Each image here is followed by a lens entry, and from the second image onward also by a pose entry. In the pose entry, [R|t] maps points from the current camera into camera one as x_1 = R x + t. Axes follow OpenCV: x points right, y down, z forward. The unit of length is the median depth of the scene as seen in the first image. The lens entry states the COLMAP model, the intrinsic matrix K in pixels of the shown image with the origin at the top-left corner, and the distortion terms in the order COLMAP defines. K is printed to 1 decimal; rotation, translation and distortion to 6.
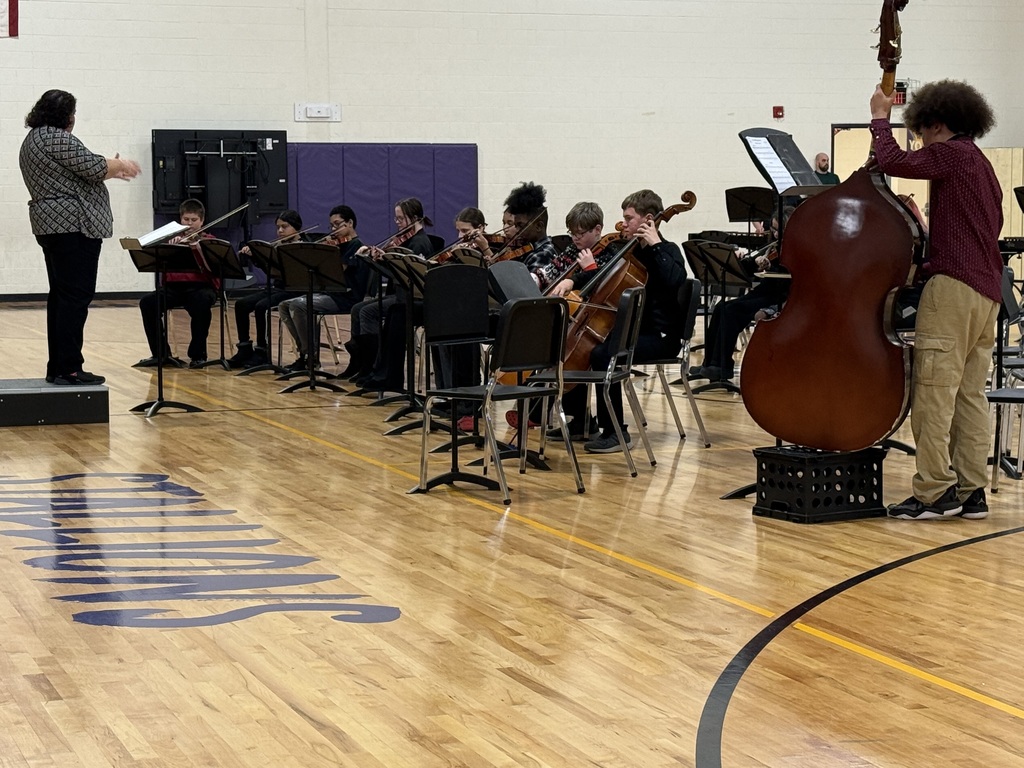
lens RADIAL K [[2262.0, 0, 512.0], [0, 2262.0, 384.0], [0, 0, 1]] dist [0.134437, 0.122289]
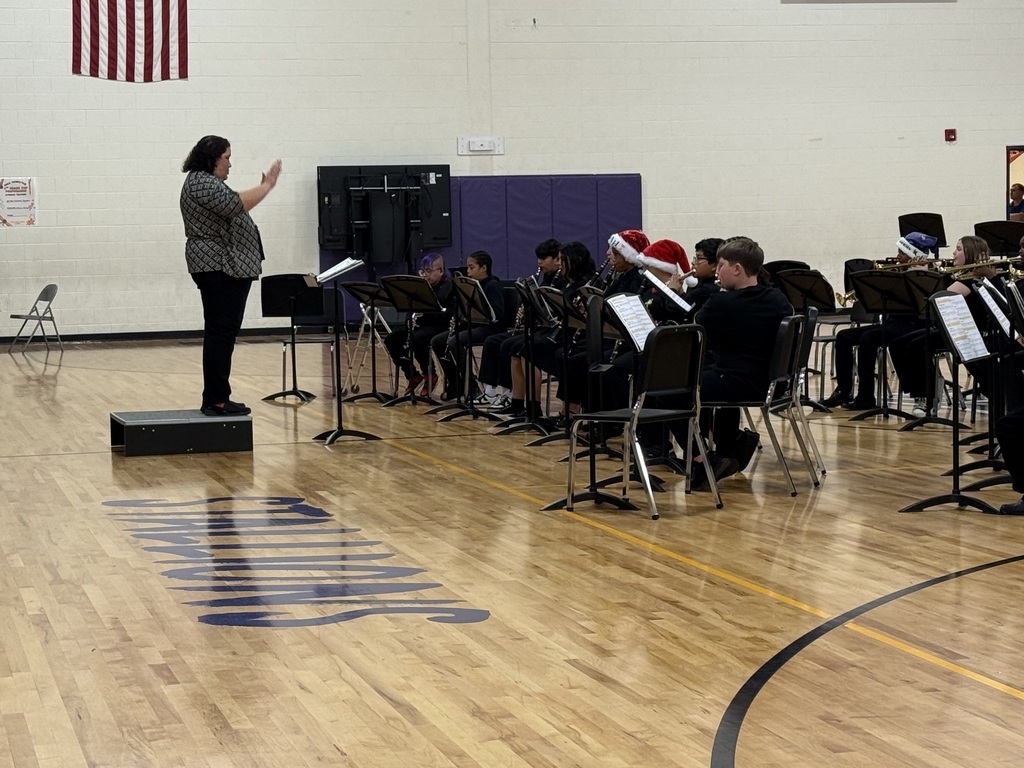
lens RADIAL K [[2369.4, 0, 512.0], [0, 2369.4, 384.0], [0, 0, 1]] dist [0.126293, 0.209715]
pose [[0.996235, -0.010040, -0.086114, 0.060047], [0.008752, 0.999844, -0.015317, 0.006161], [0.086254, 0.014505, 0.996168, -0.146003]]
